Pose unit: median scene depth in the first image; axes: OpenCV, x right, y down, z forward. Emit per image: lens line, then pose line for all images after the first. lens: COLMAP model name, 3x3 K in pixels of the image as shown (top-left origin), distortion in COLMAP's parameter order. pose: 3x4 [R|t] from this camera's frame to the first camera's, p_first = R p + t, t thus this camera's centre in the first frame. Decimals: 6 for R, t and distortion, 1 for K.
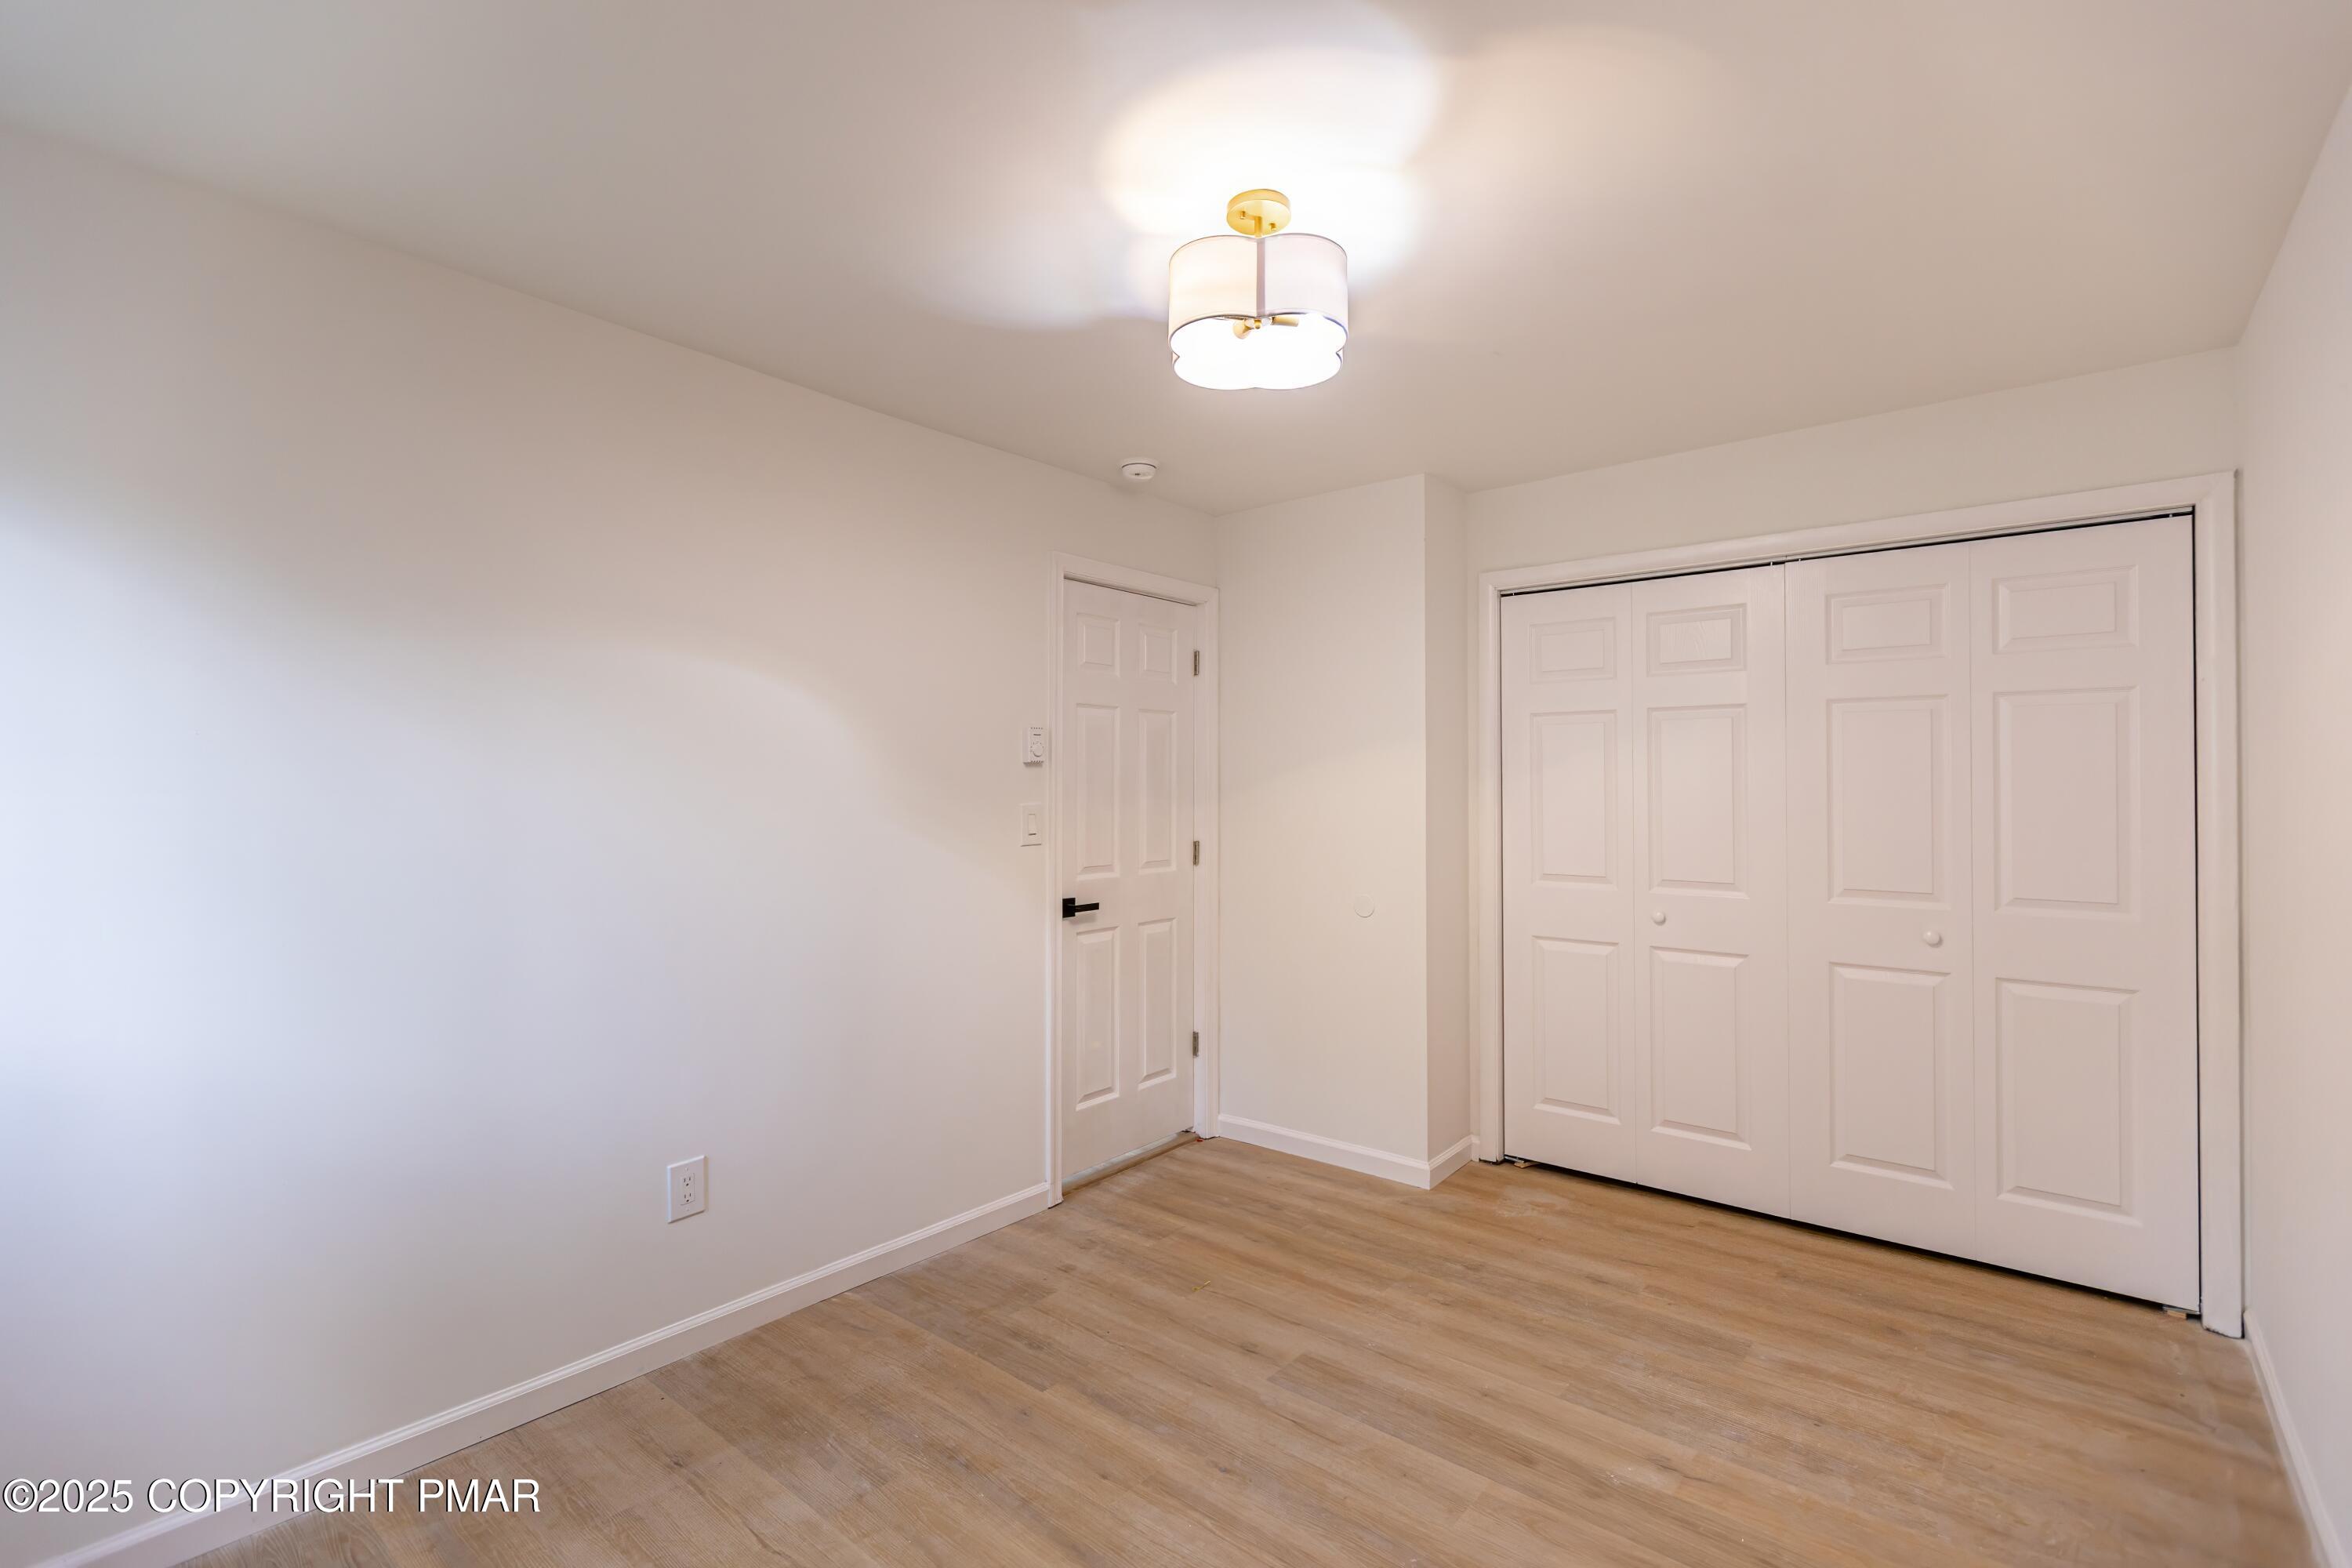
lens RADIAL K [[1077.4, 0, 1181.1], [0, 1077.4, 782.7], [0, 0, 1]] dist [0.000770, -0.000199]
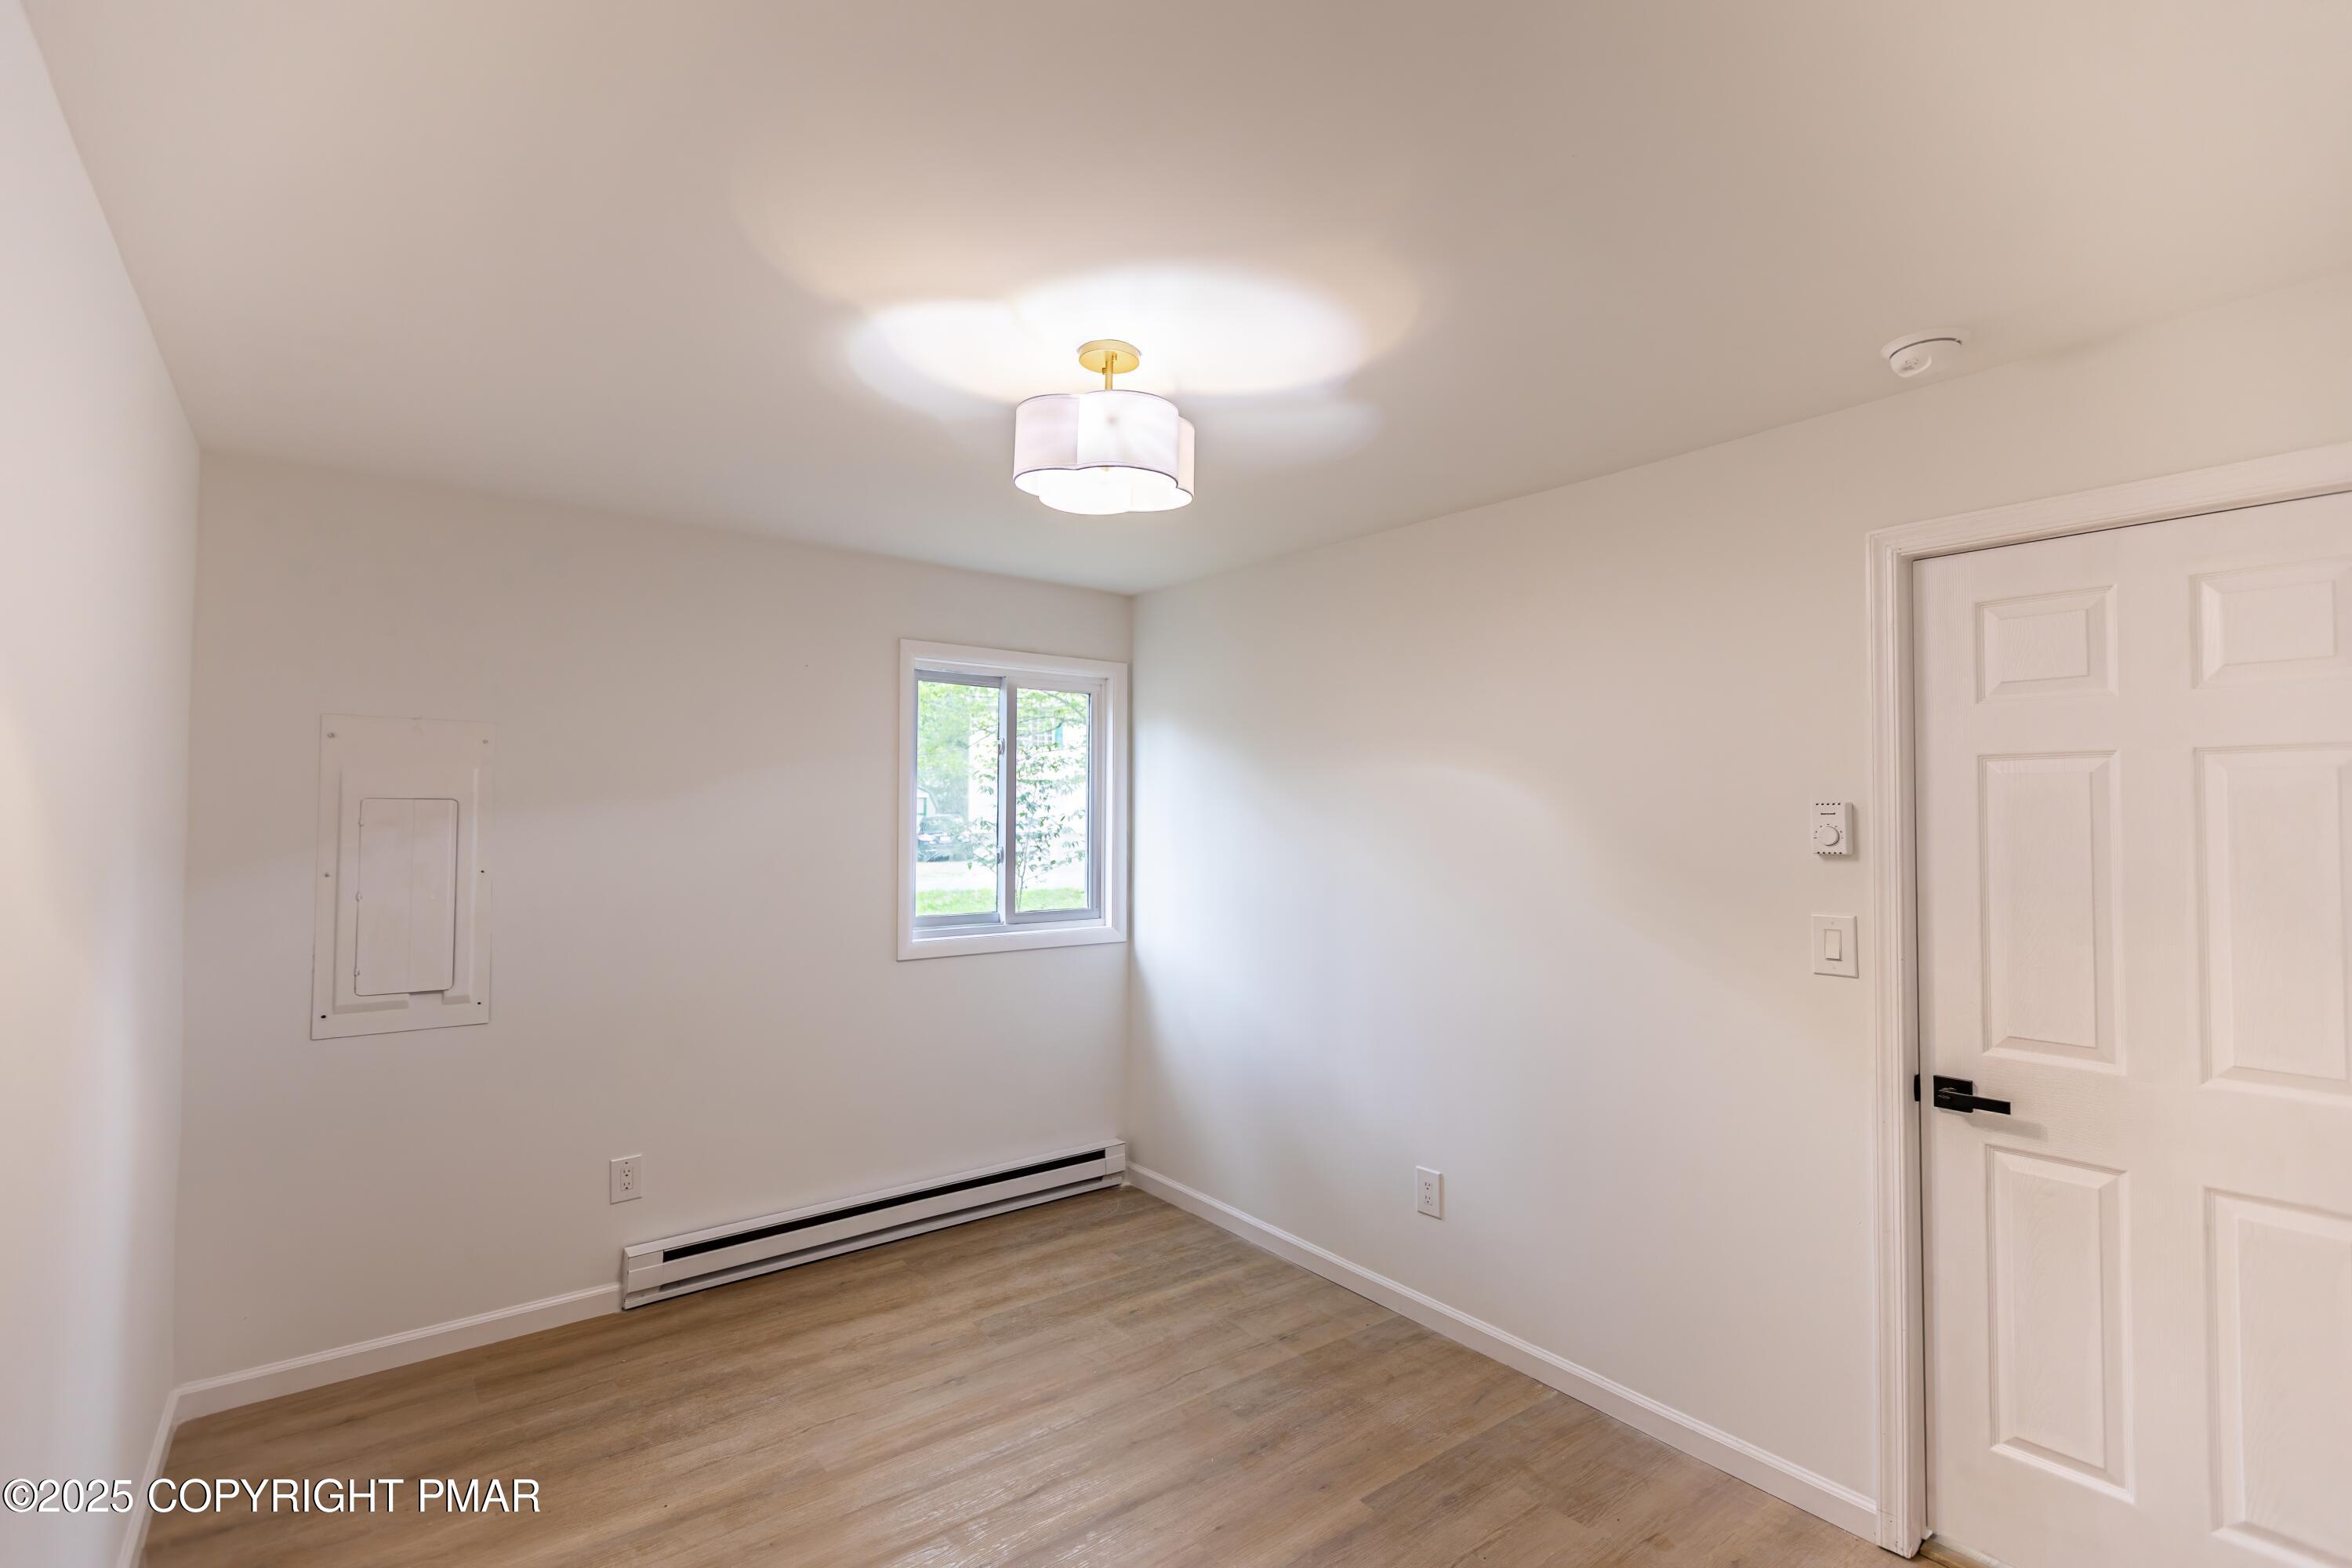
lens RADIAL K [[1077.4, 0, 1183.4], [0, 1077.4, 794.8], [0, 0, 1]] dist [0.000770, -0.000199]
pose [[-0.233009, -0.025749, -0.972134, 0.805346], [-0.000669, 0.999653, -0.026318, -0.049281], [0.972474, -0.005482, -0.232945, 0.980374]]
